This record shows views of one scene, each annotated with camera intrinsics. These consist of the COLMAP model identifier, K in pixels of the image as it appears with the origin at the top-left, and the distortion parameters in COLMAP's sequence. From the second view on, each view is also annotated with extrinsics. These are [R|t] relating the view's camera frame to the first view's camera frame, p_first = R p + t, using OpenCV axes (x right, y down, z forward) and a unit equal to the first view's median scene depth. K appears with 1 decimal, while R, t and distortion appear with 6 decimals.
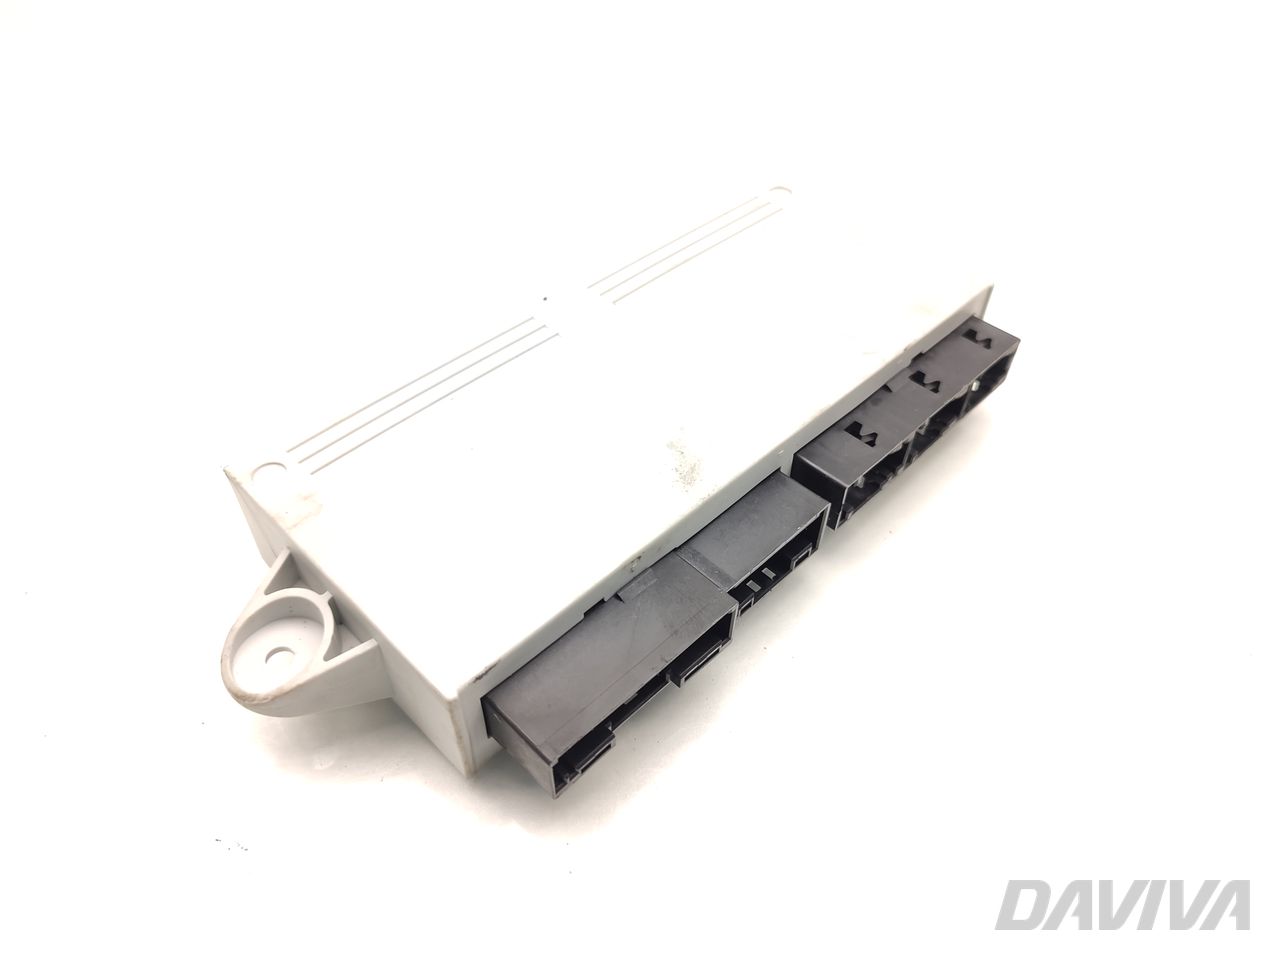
lens RADIAL K [[928.2, 0, 640.0], [0, 928.2, 480.0], [0, 0, 1]] dist [0.004348, 0.000380]
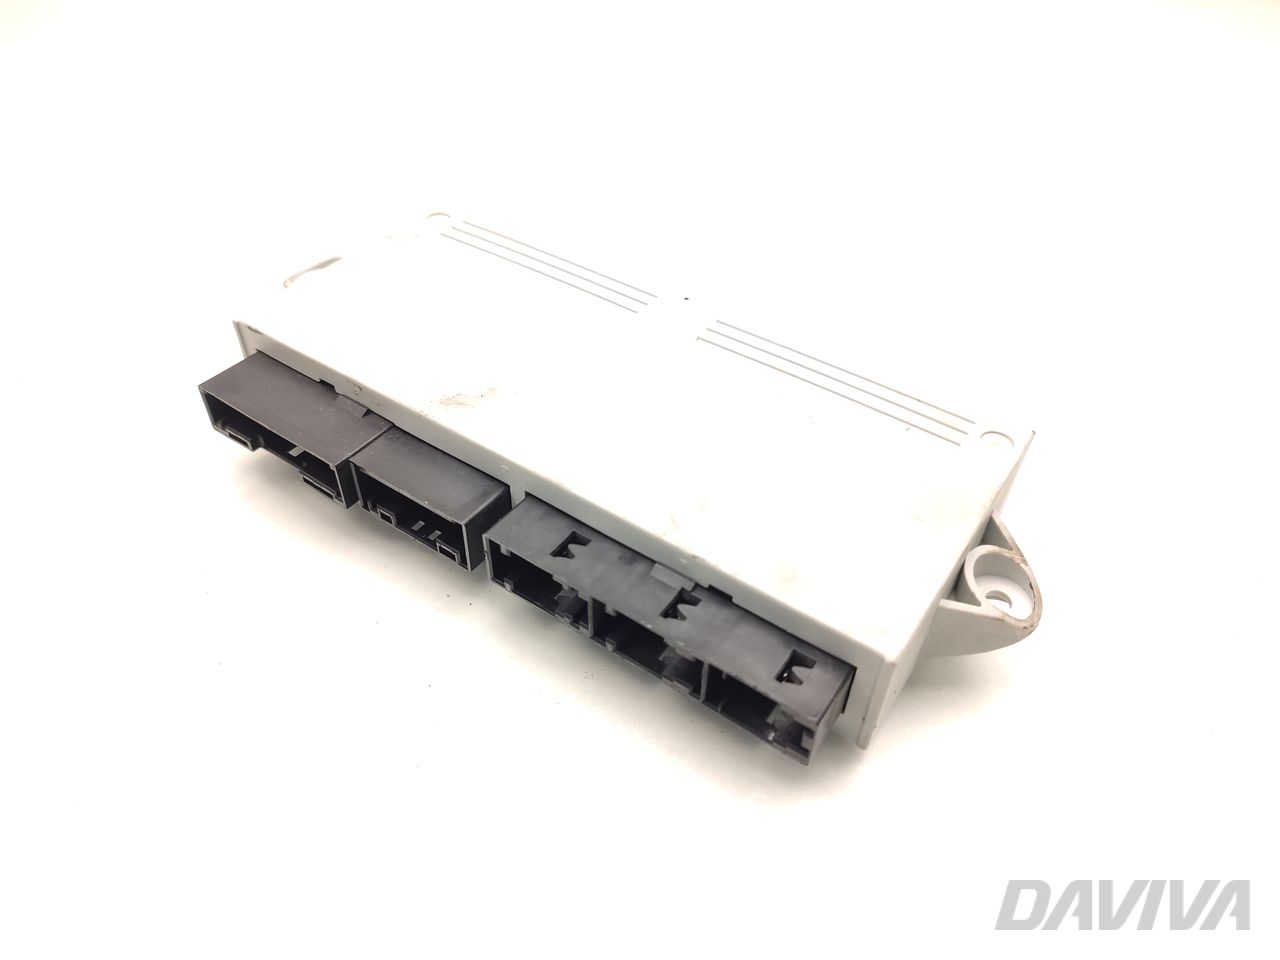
lens RADIAL K [[928.2, 0, 640.0], [0, 928.2, 480.0], [0, 0, 1]] dist [0.004348, 0.000380]
pose [[0.190946, 0.676692, -0.711075, 0.841265], [-0.726668, 0.584456, 0.361061, -0.456002], [0.659919, 0.447772, 0.603330, 0.475672]]
